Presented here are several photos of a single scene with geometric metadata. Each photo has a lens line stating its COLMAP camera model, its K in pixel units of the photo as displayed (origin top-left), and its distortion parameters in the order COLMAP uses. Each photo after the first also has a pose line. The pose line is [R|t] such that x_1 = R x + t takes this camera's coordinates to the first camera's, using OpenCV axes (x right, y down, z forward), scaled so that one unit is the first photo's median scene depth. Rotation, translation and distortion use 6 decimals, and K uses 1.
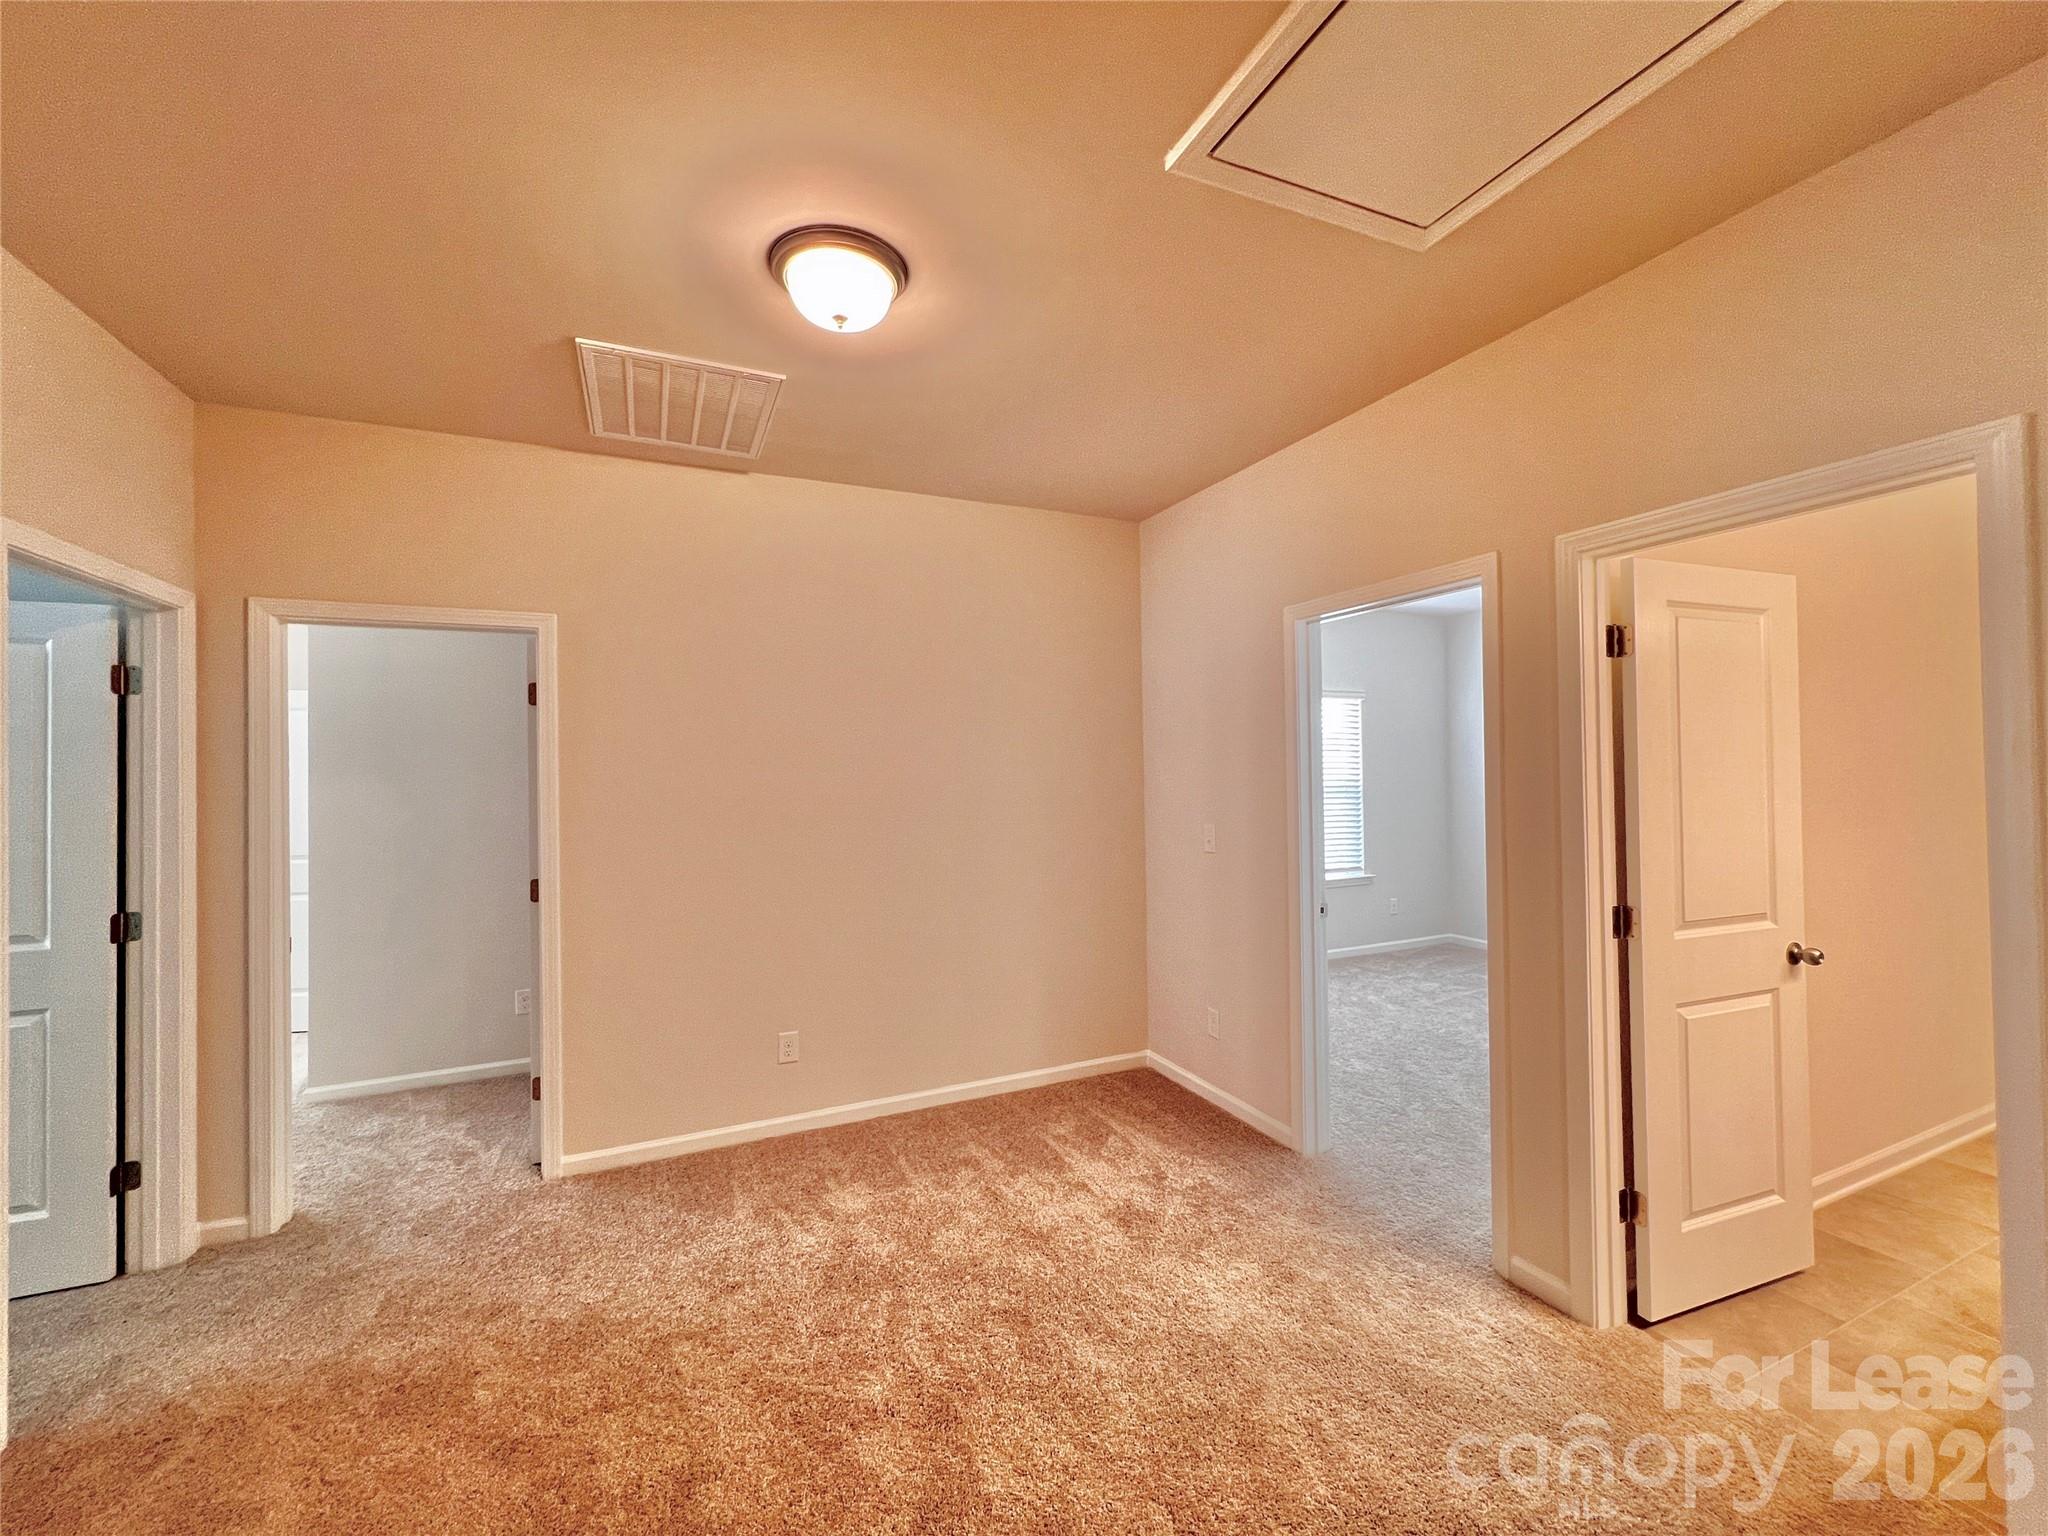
lens RADIAL K [[822.5, 0, 1024.4], [0, 822.5, 762.7], [0, 0, 1]] dist [-0.000295, -0.000030]
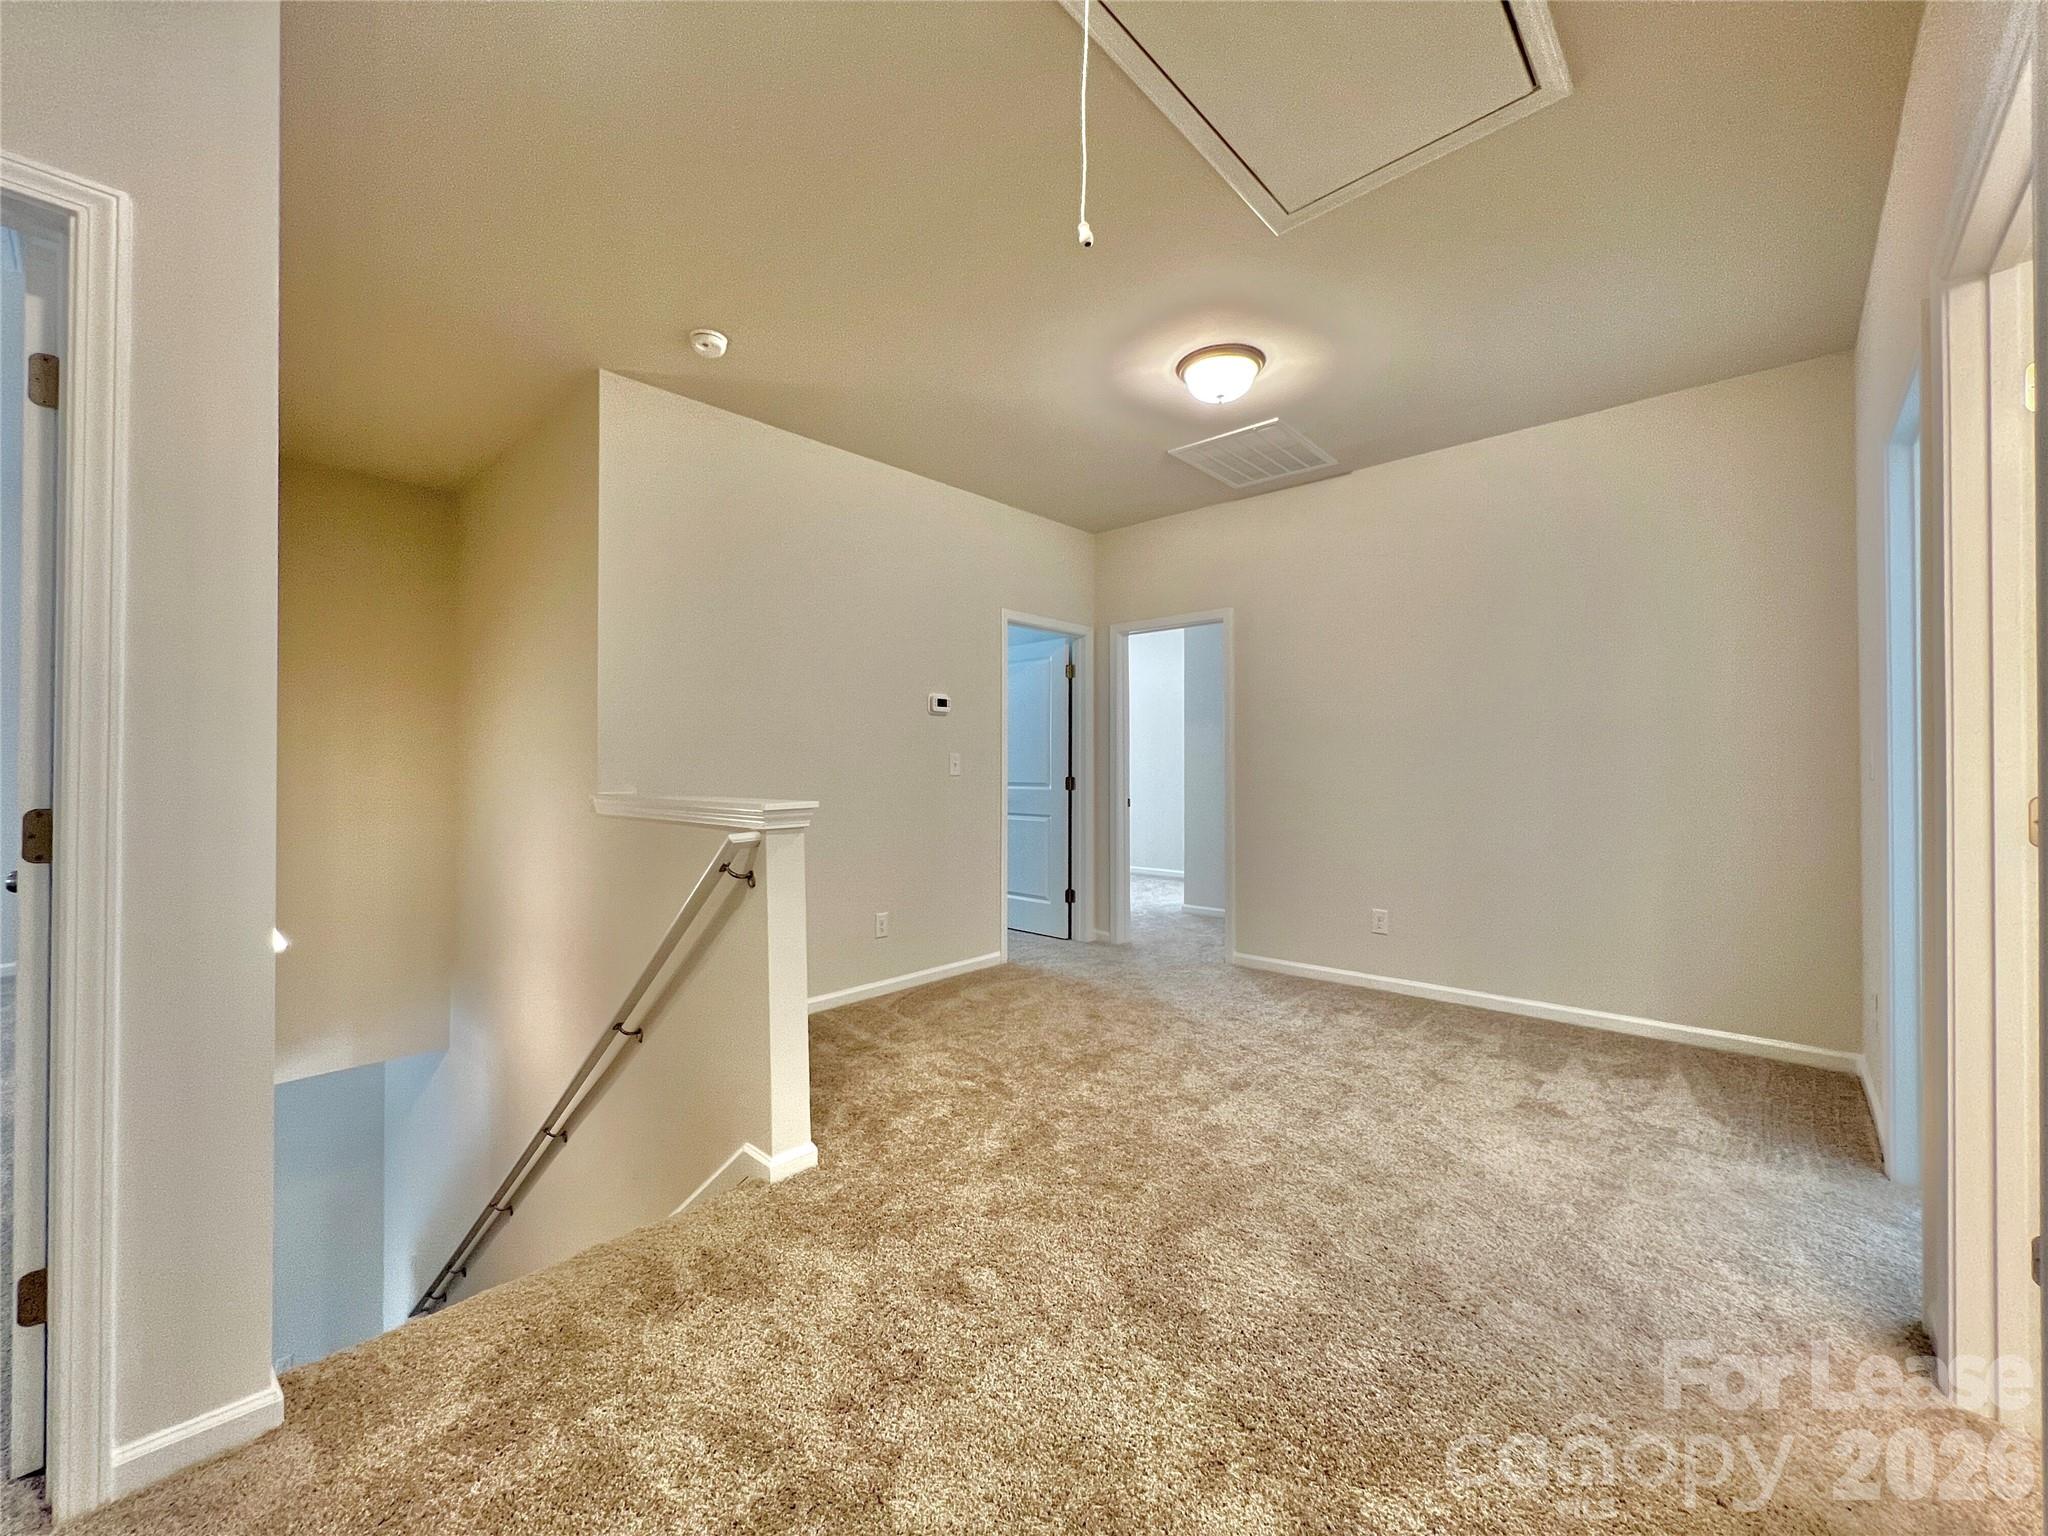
lens RADIAL K [[822.5, 0, 1021.1], [0, 822.5, 765.7], [0, 0, 1]] dist [-0.000295, -0.000030]
pose [[0.392279, 0.009731, -0.919795, 0.851933], [0.002298, 0.999931, 0.011559, 0.122434], [0.919843, -0.006648, 0.392229, 0.011378]]
